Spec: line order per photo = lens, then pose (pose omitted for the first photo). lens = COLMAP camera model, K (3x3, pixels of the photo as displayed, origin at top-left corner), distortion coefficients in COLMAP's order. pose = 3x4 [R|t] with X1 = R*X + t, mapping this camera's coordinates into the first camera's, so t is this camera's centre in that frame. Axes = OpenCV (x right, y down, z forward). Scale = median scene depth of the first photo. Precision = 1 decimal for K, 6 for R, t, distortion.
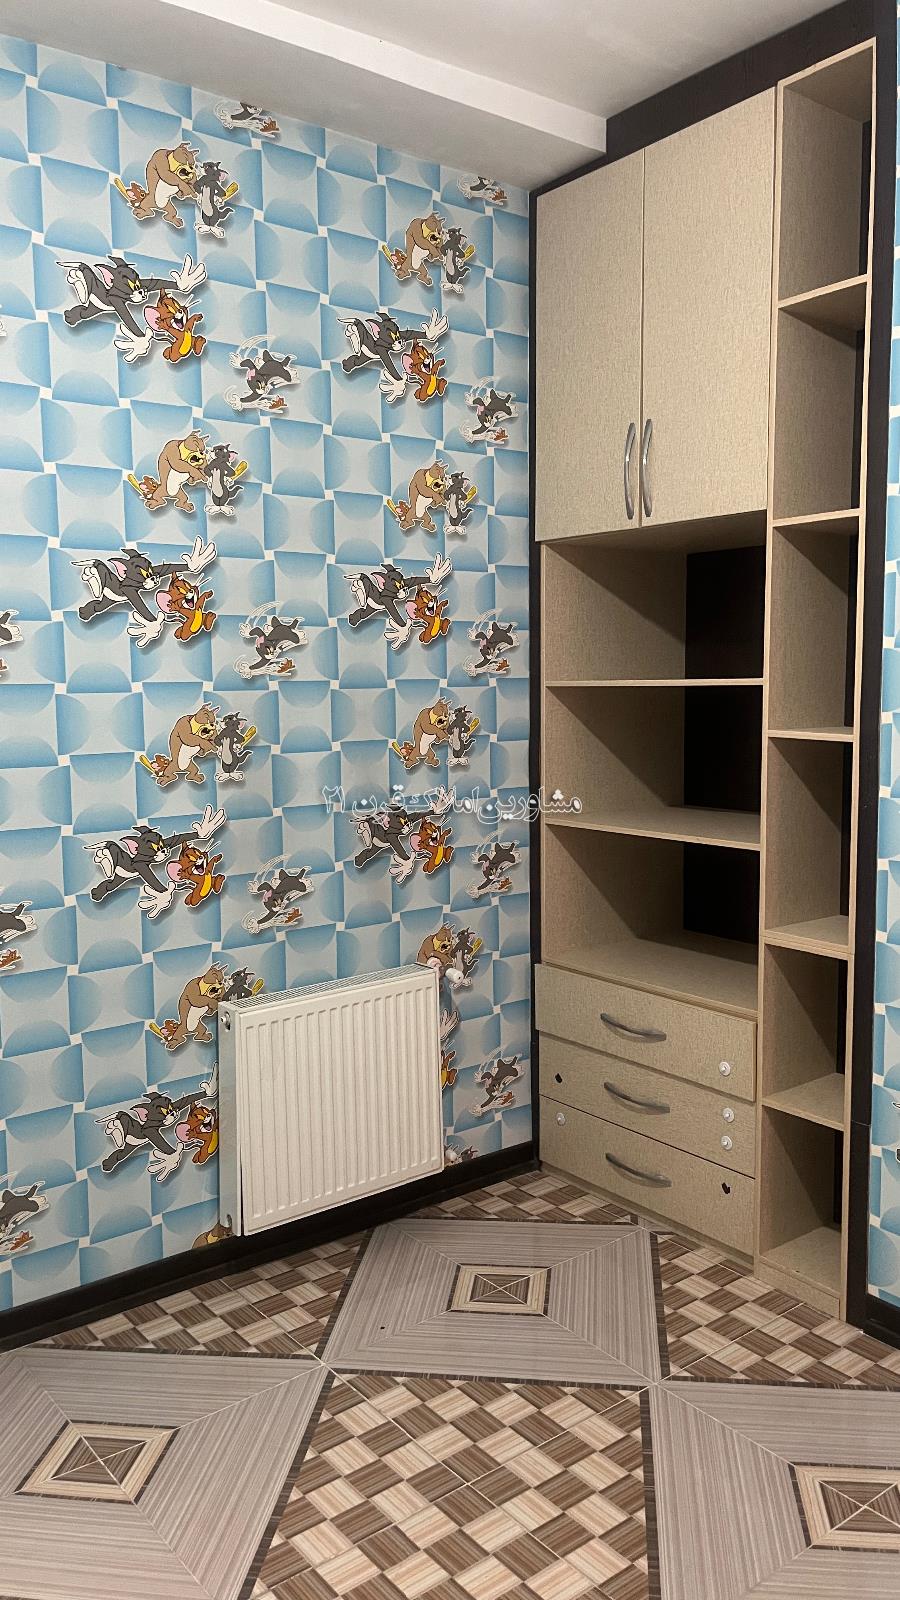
lens RADIAL K [[1216.9, 0, 408.5], [0, 1216.9, 792.1], [0, 0, 1]] dist [0.064076, -0.099603]
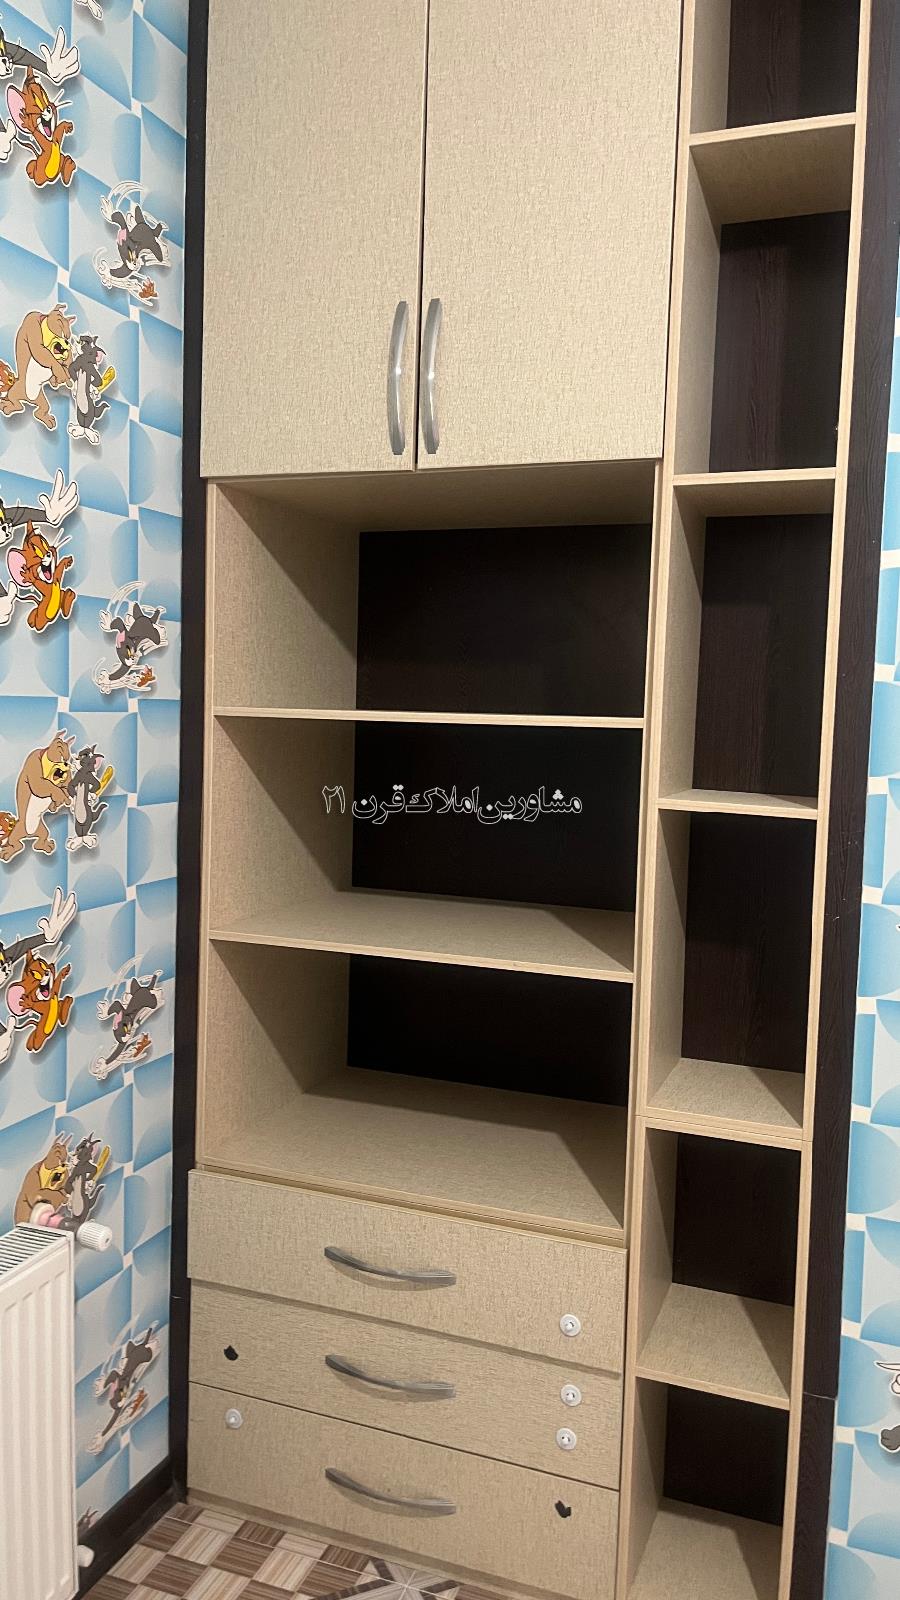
lens RADIAL K [[1216.9, 0, 420.6], [0, 1216.9, 785.7], [0, 0, 1]] dist [0.064076, -0.099603]
pose [[0.840701, -0.001505, 0.541498, -0.136518], [0.014249, 0.999711, -0.019343, -0.039476], [-0.541313, 0.023978, 0.840479, 0.443556]]
